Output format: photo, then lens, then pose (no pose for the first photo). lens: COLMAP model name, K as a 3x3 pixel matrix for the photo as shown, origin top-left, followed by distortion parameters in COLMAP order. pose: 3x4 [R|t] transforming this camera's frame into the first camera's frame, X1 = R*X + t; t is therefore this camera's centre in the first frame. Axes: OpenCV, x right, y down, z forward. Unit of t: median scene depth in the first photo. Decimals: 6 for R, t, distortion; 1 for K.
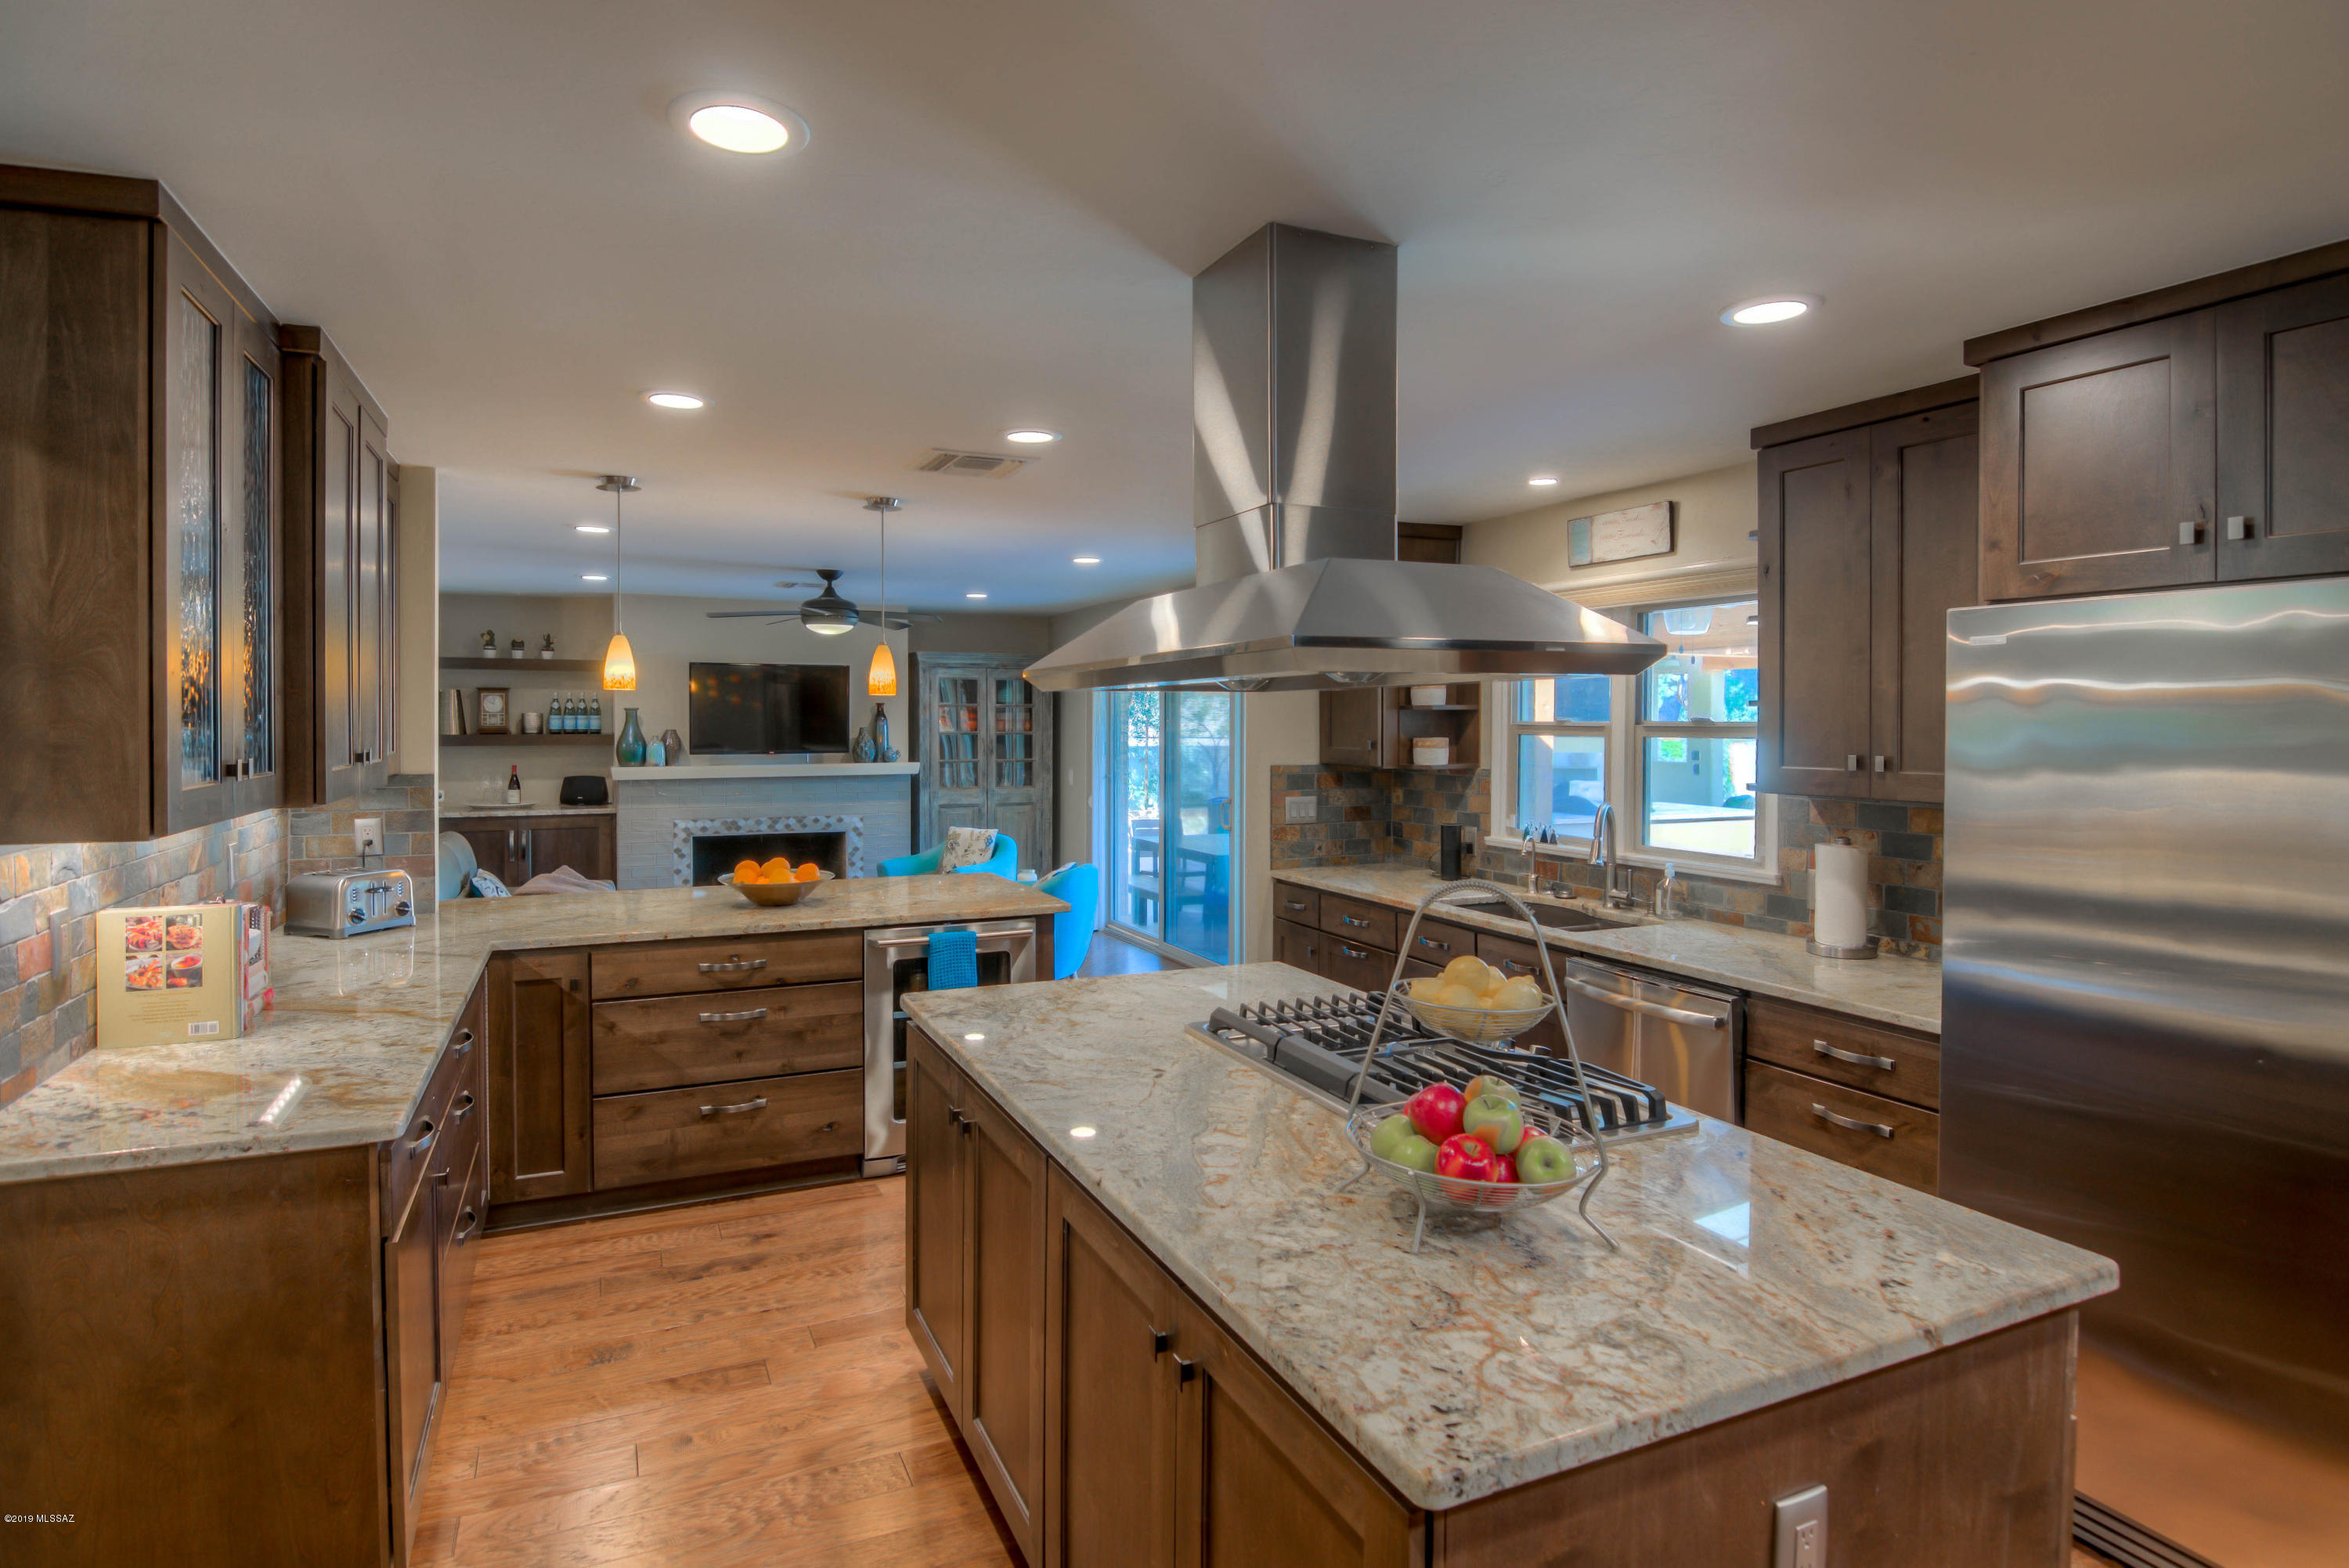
lens RADIAL K [[1261.7, 0, 1174.6], [0, 1261.7, 736.0], [0, 0, 1]] dist [-0.007748, -0.010180]
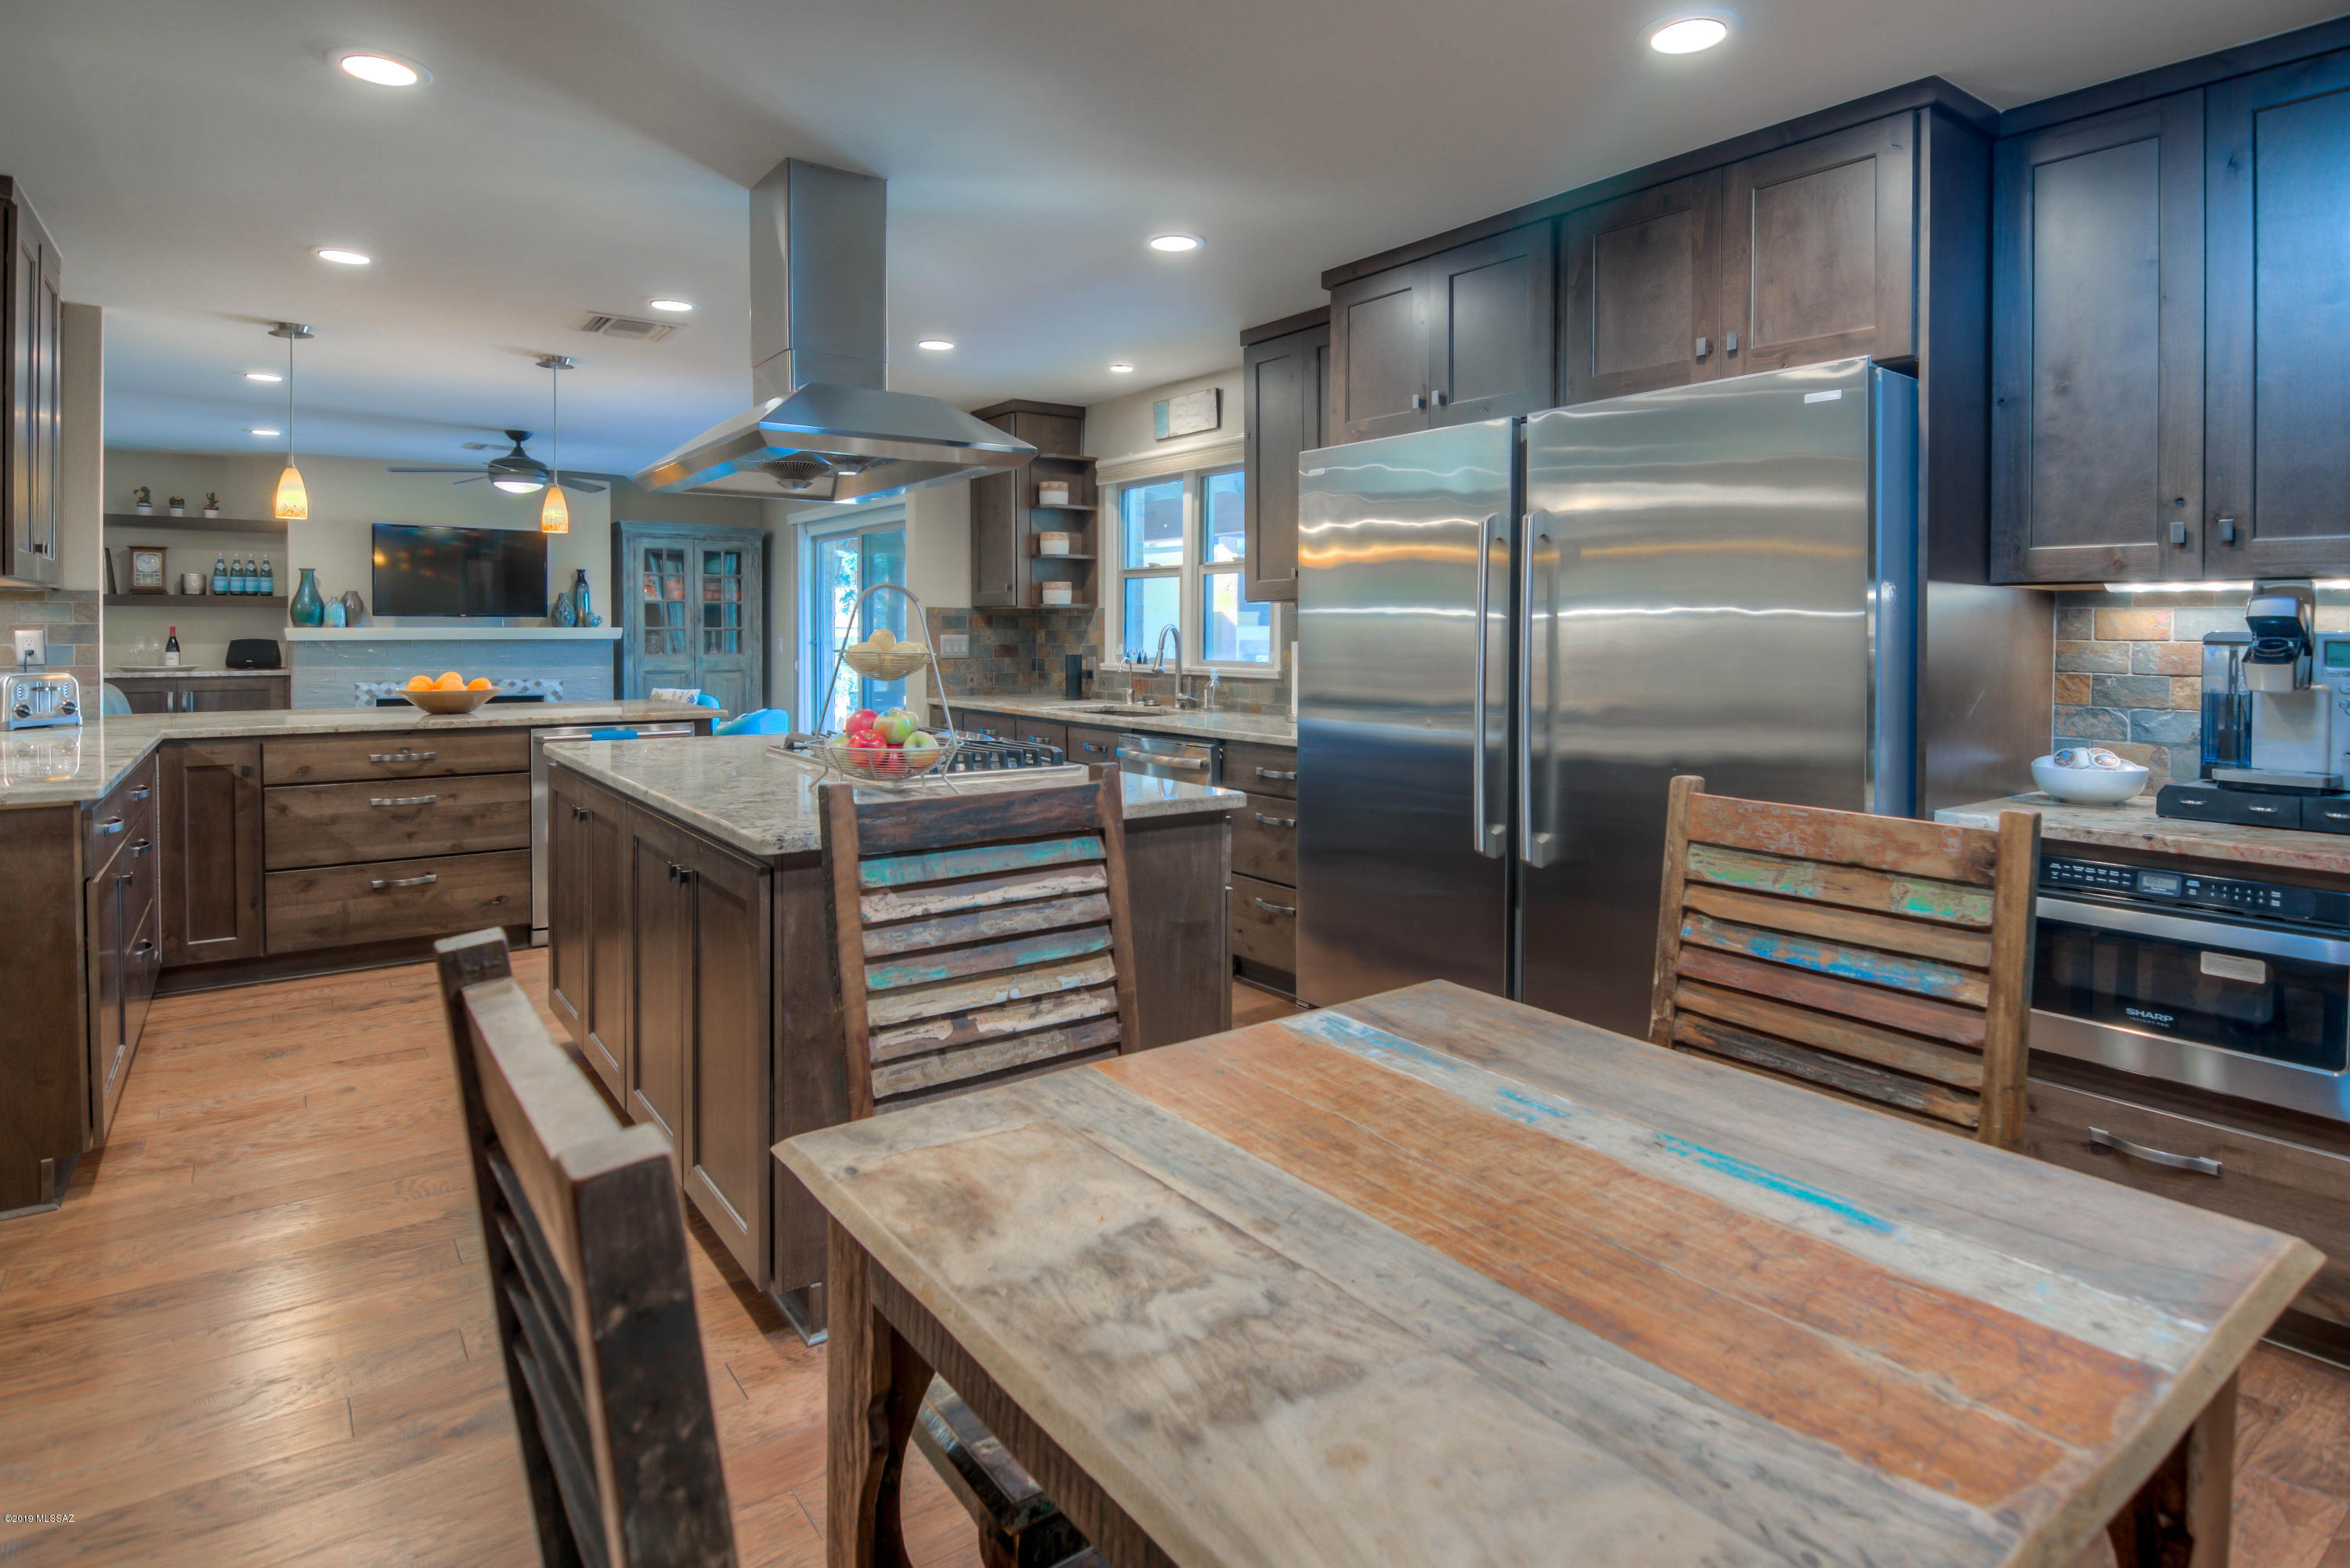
lens RADIAL K [[1262.3, 0, 1243.0], [0, 1262.3, 652.2], [0, 0, 1]] dist [-0.007748, -0.010180]
pose [[0.973367, -0.000557, 0.229250, 0.117391], [-0.000566, 0.999988, 0.004833, 0.073591], [-0.229250, -0.004834, 0.973355, -0.255098]]
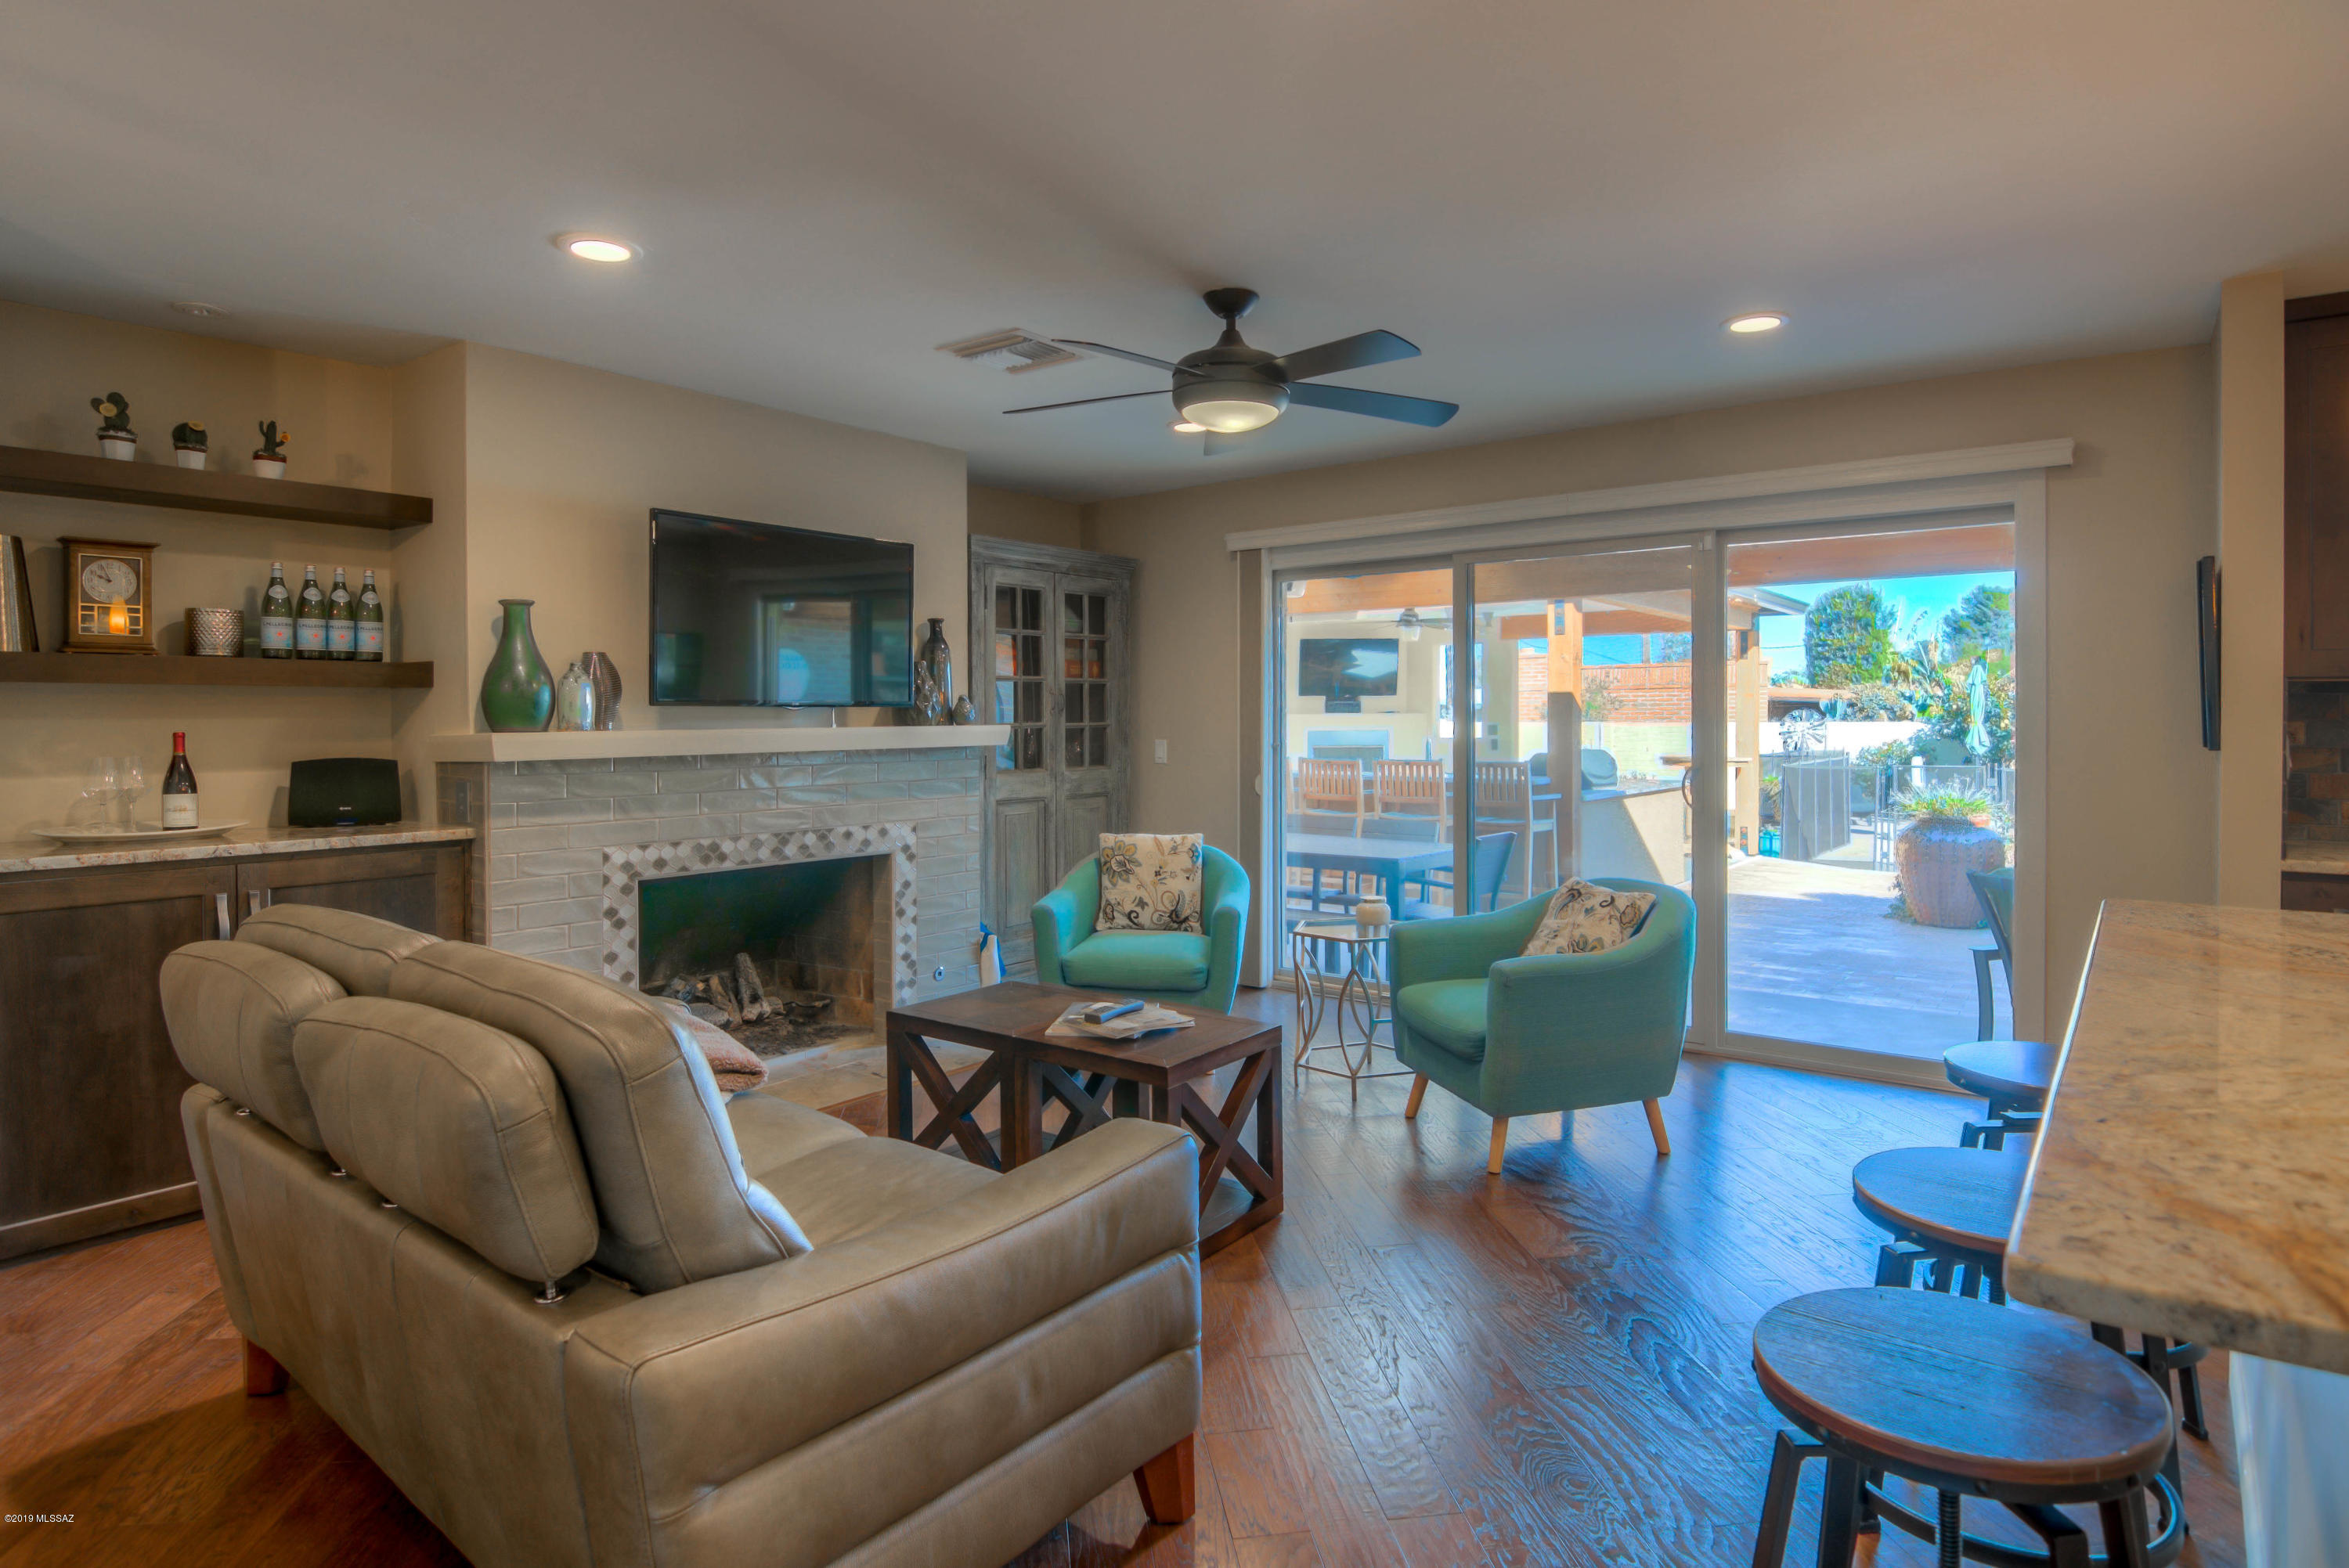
lens RADIAL K [[1261.7, 0, 1203.7], [0, 1261.7, 716.3], [0, 0, 1]] dist [-0.007748, -0.010180]
pose [[0.880226, -0.005316, 0.474525, -0.819228], [0.013871, 0.999798, -0.014529, 0.054783], [-0.474352, 0.019371, 0.880122, 0.941020]]
